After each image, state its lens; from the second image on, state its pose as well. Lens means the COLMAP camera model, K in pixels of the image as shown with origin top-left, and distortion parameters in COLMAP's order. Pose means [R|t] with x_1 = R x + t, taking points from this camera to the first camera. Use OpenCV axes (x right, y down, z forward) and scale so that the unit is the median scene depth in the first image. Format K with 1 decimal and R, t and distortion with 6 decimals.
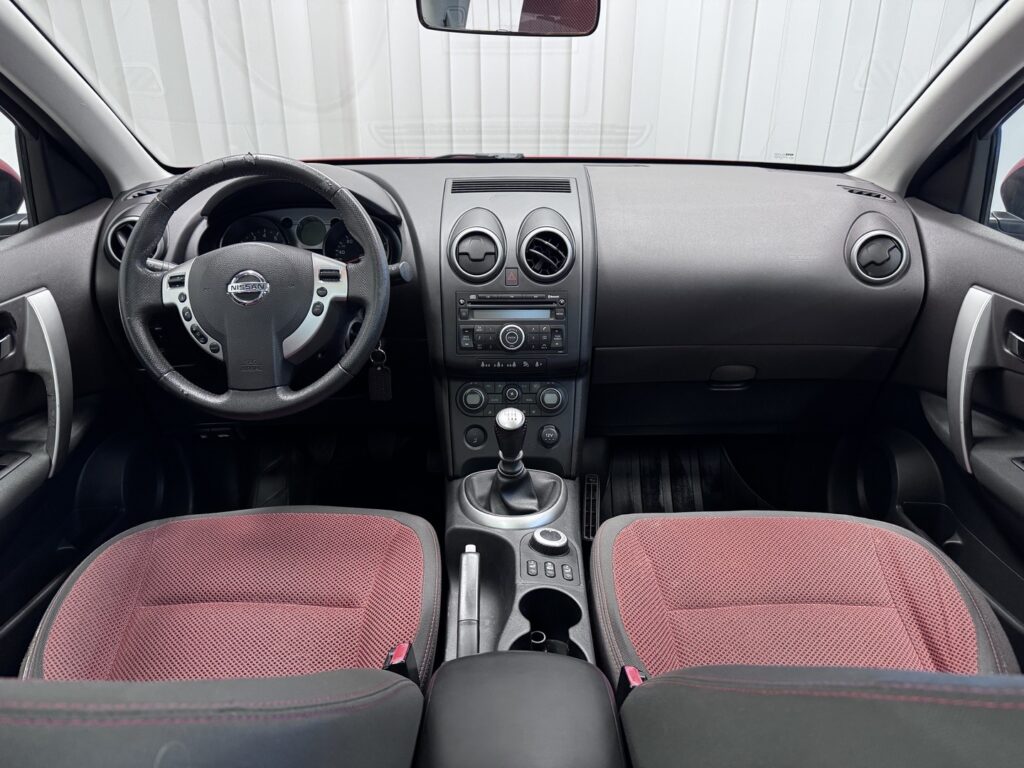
lens RADIAL K [[731.1, 0, 553.4], [0, 731.1, 400.5], [0, 0, 1]] dist [0.030061, -0.082194]
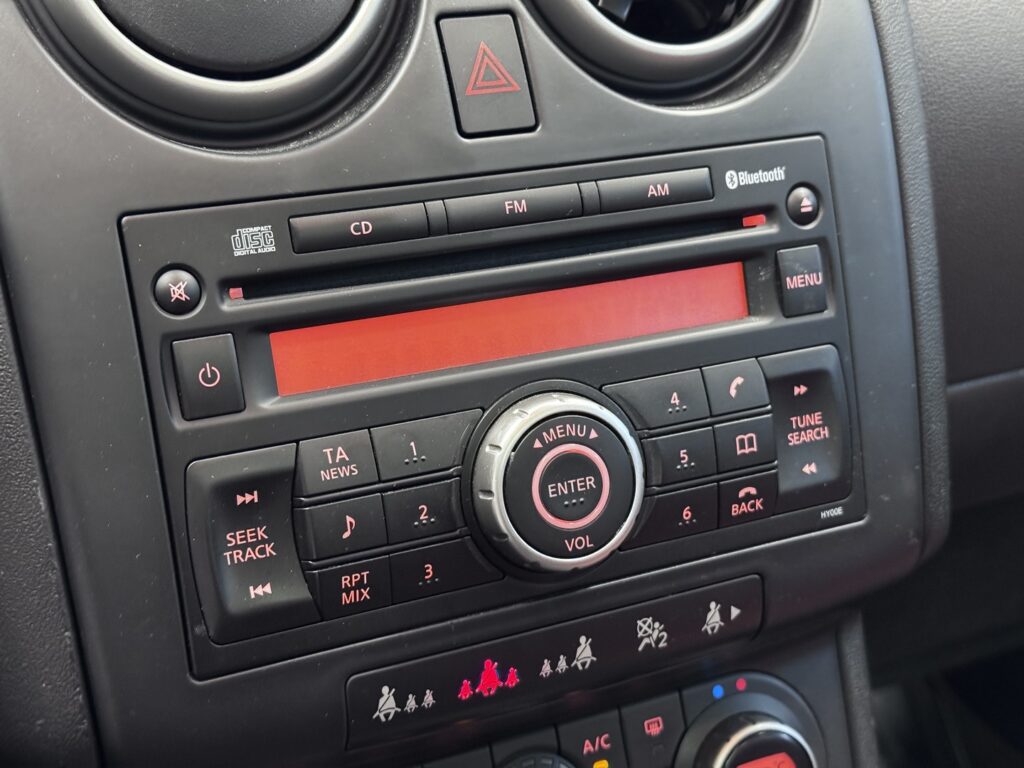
lens RADIAL K [[1430.7, 0, 504.2], [0, 1430.7, 390.7], [0, 0, 1]] dist [0.059823, 0.000000]
pose [[0.922945, -0.159804, 0.350192, -0.164719], [0.160805, 0.986632, 0.026425, -0.113726], [-0.349734, 0.031924, 0.936305, 0.733432]]
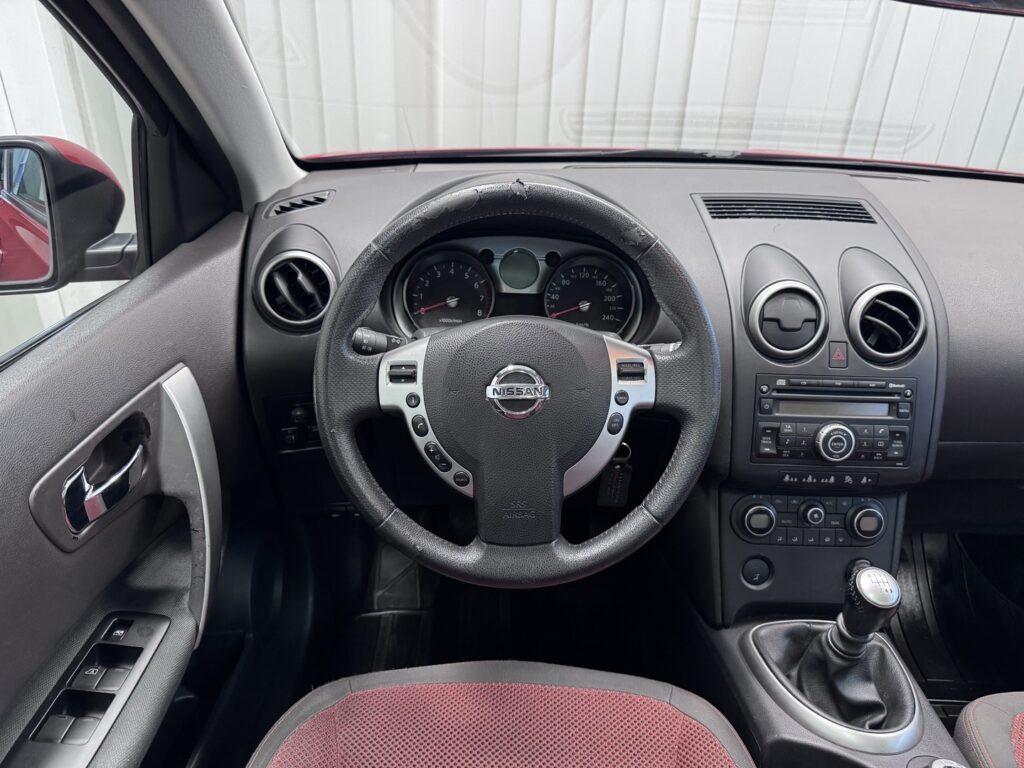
lens RADIAL K [[731.1, 0, 512.4], [0, 731.1, 386.8], [0, 0, 1]] dist [0.030061, -0.082194]
pose [[0.999235, 0.033959, -0.019398, -0.350554], [-0.033093, 0.998511, 0.043360, -0.159142], [0.020842, -0.042684, 0.998871, 0.300496]]
